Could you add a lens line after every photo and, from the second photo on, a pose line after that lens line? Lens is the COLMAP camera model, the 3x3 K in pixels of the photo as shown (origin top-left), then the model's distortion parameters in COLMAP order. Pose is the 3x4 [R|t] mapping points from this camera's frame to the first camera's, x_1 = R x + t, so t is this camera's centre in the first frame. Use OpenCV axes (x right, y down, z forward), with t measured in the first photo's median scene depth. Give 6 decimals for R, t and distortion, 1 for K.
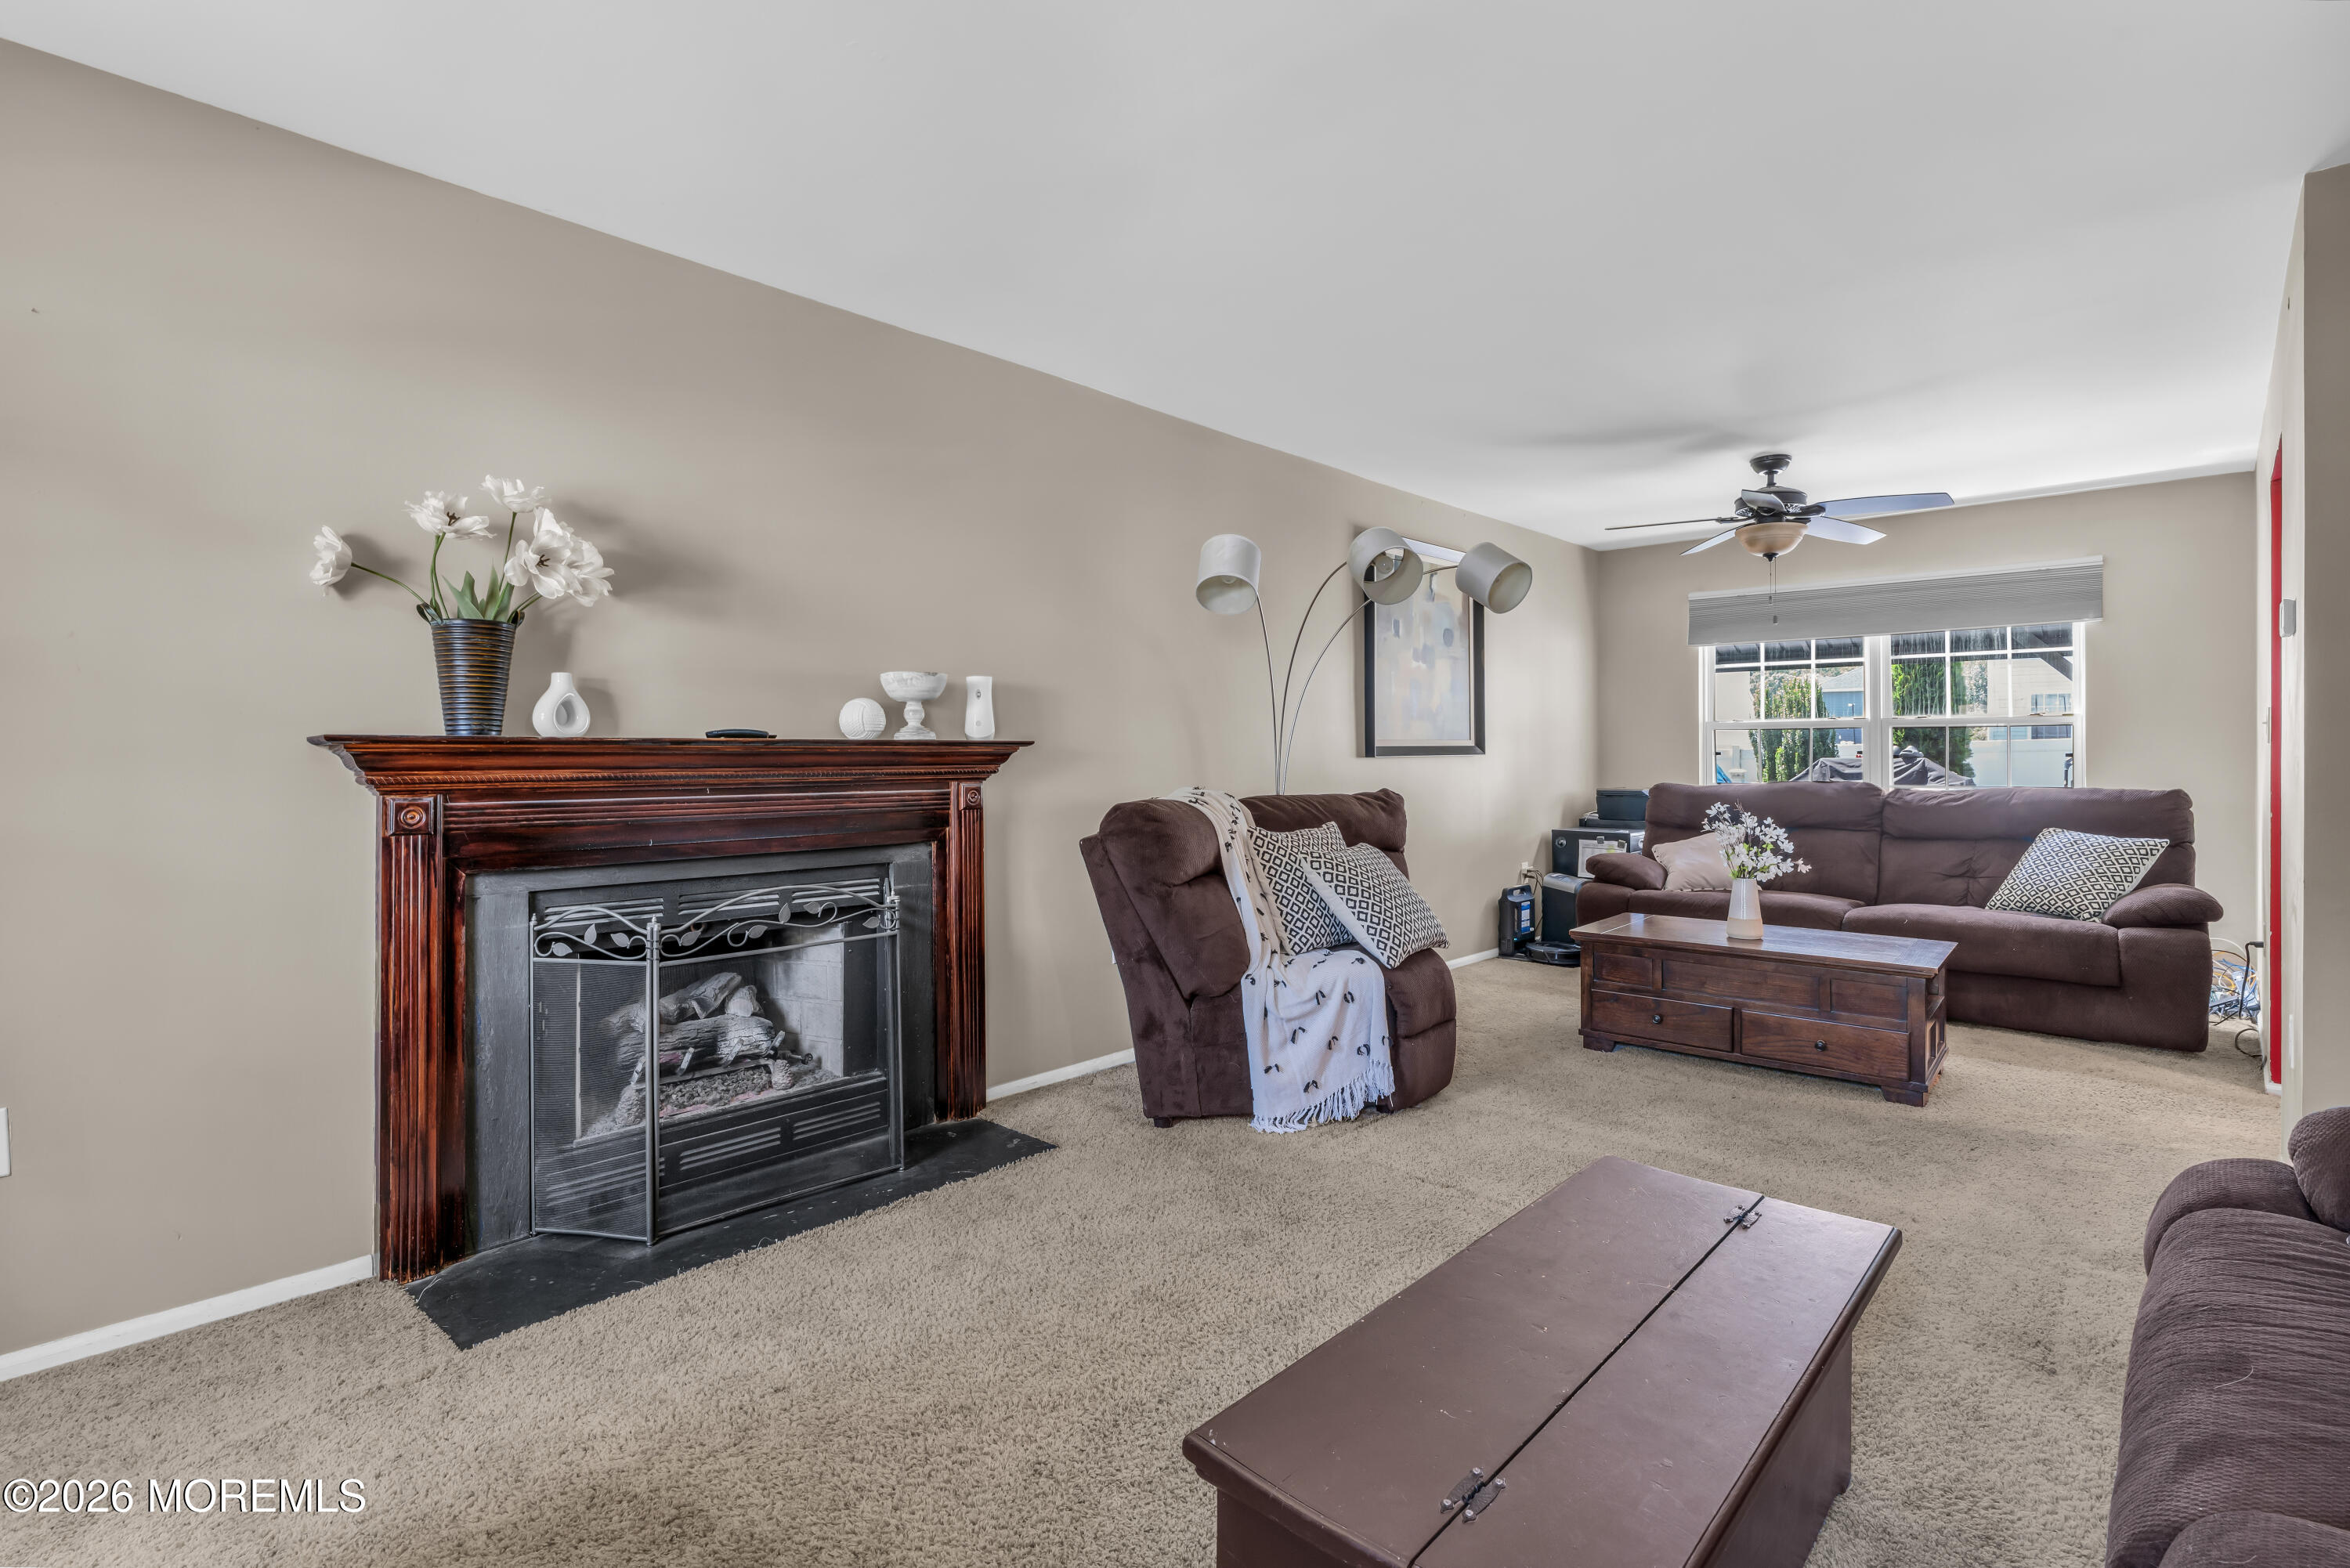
lens RADIAL K [[1066.6, 0, 1163.6], [0, 1066.6, 765.0], [0, 0, 1]] dist [-0.003913, -0.001039]
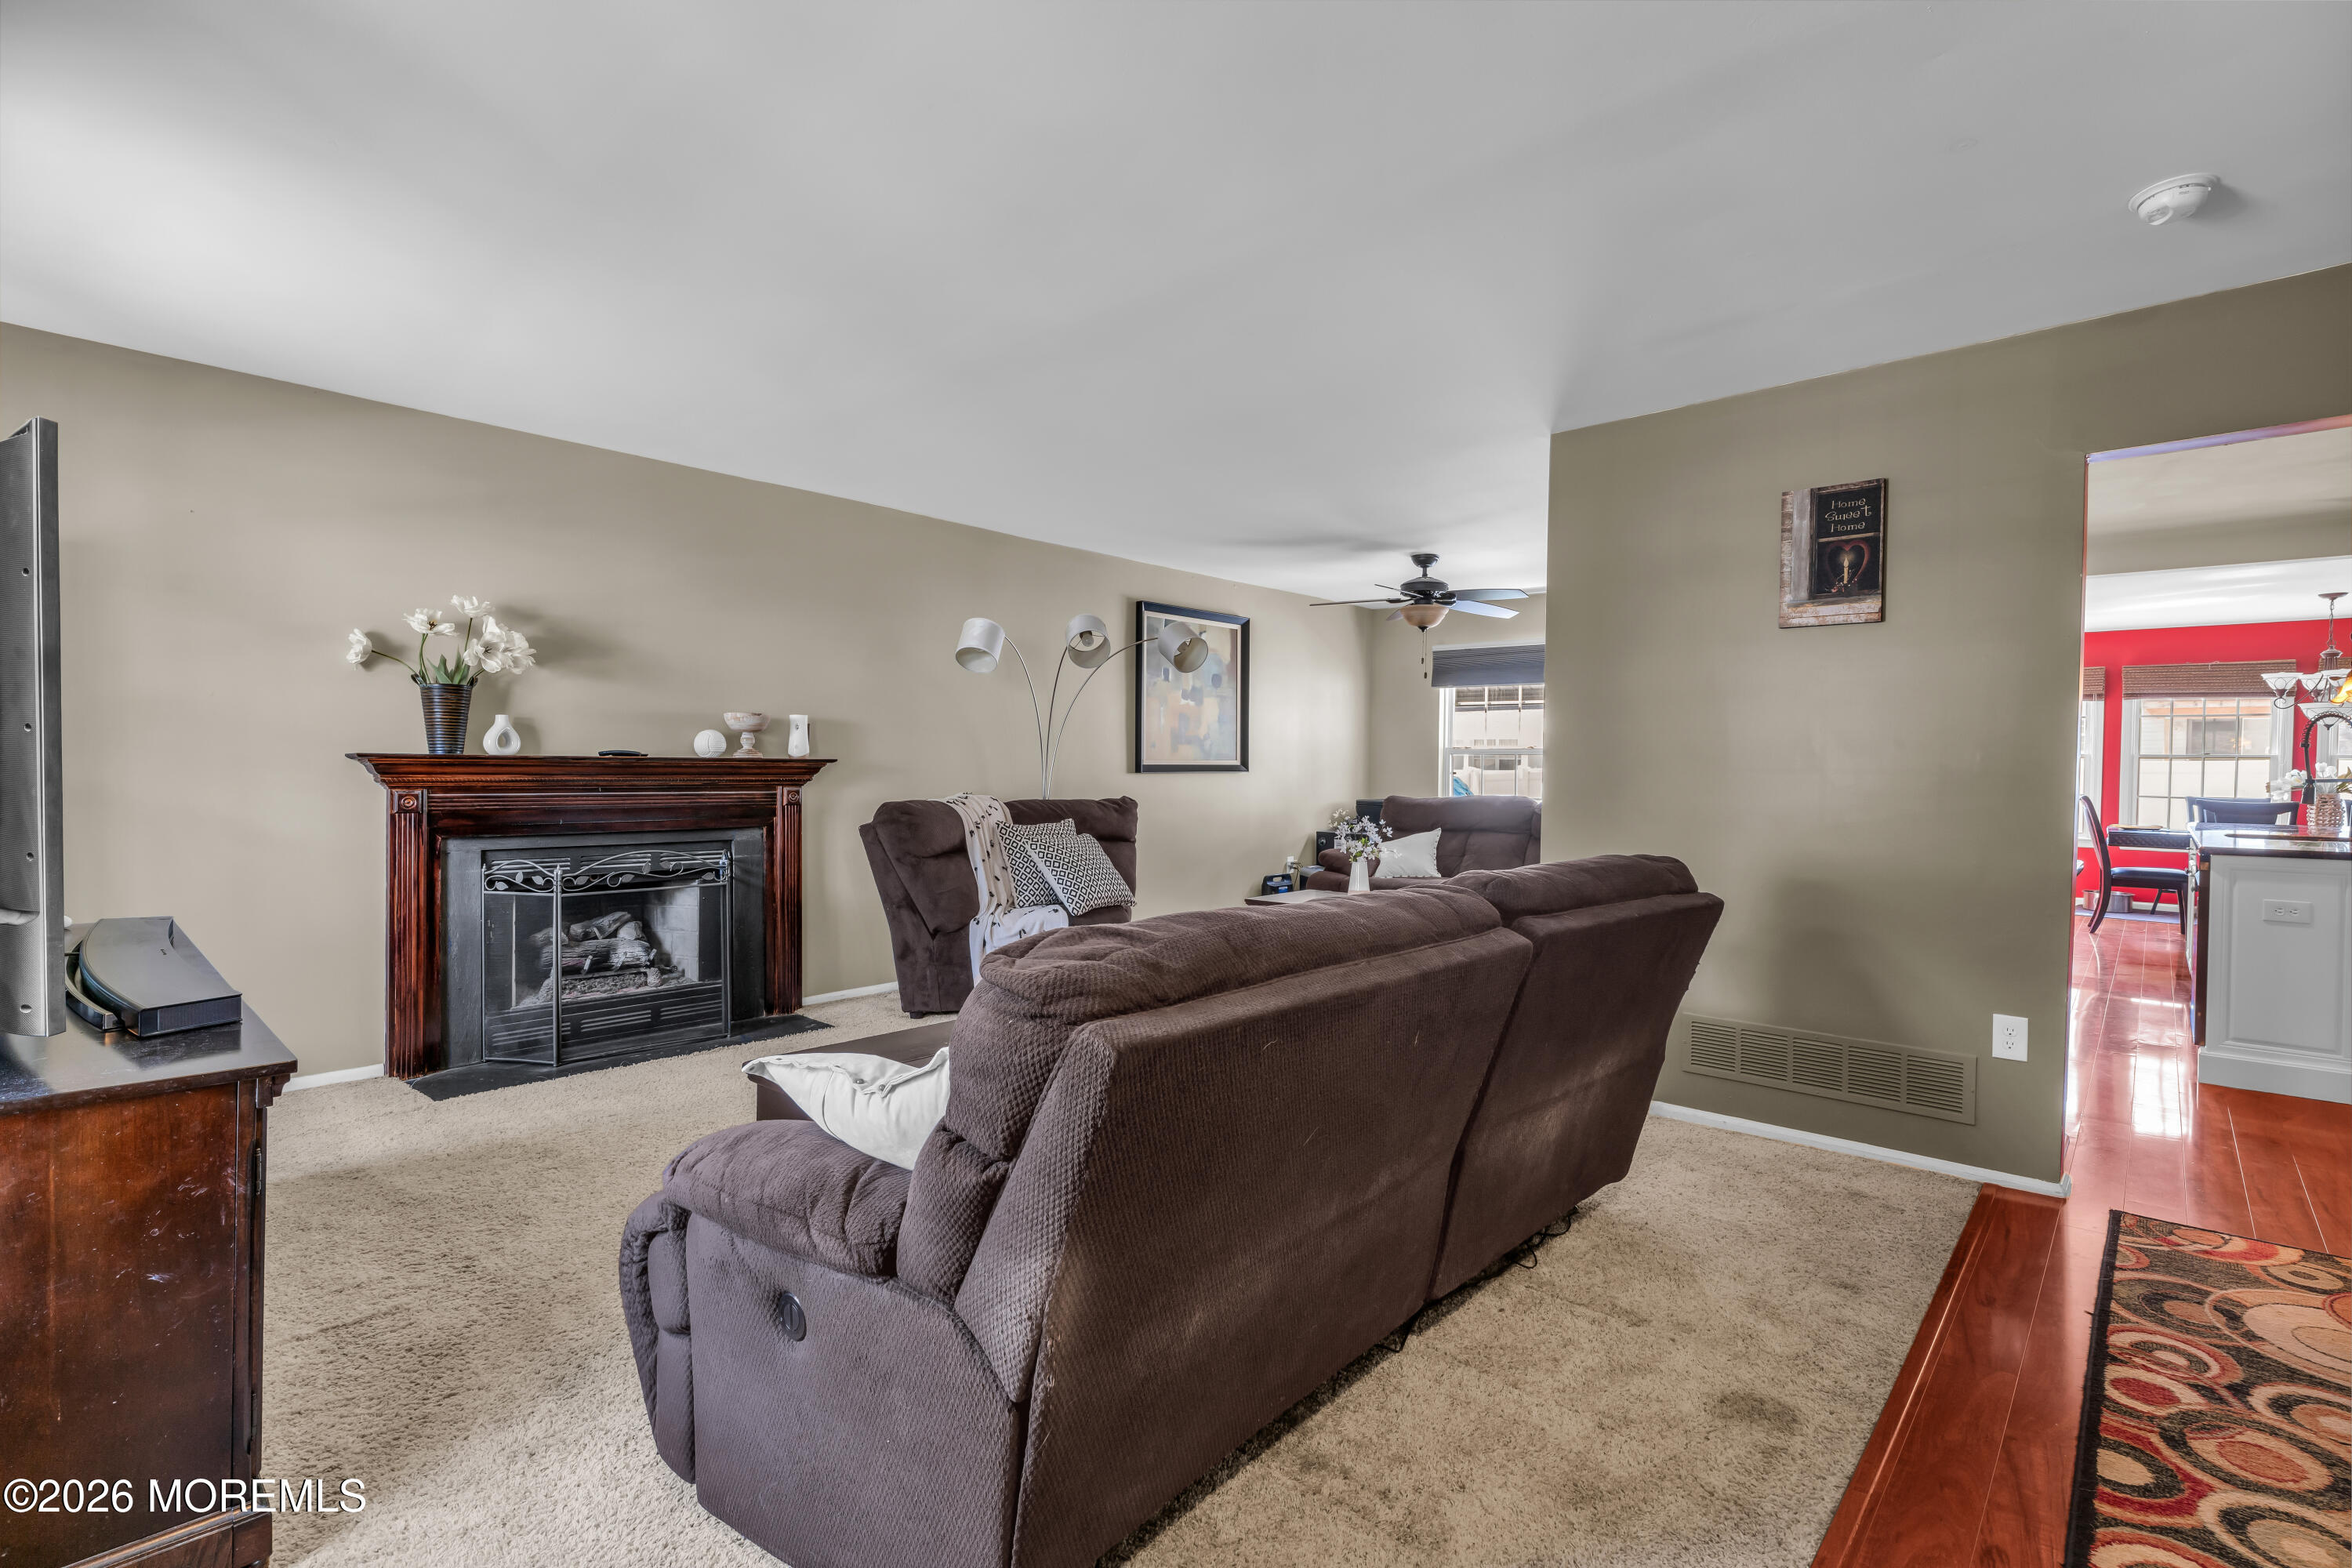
lens RADIAL K [[1067.6, 0, 1188.0], [0, 1067.6, 796.2], [0, 0, 1]] dist [-0.003913, -0.001039]
pose [[0.999650, 0.013589, 0.022710, 0.359616], [-0.014035, 0.999709, 0.019618, -0.007951], [-0.022436, -0.019930, 0.999550, -0.523772]]
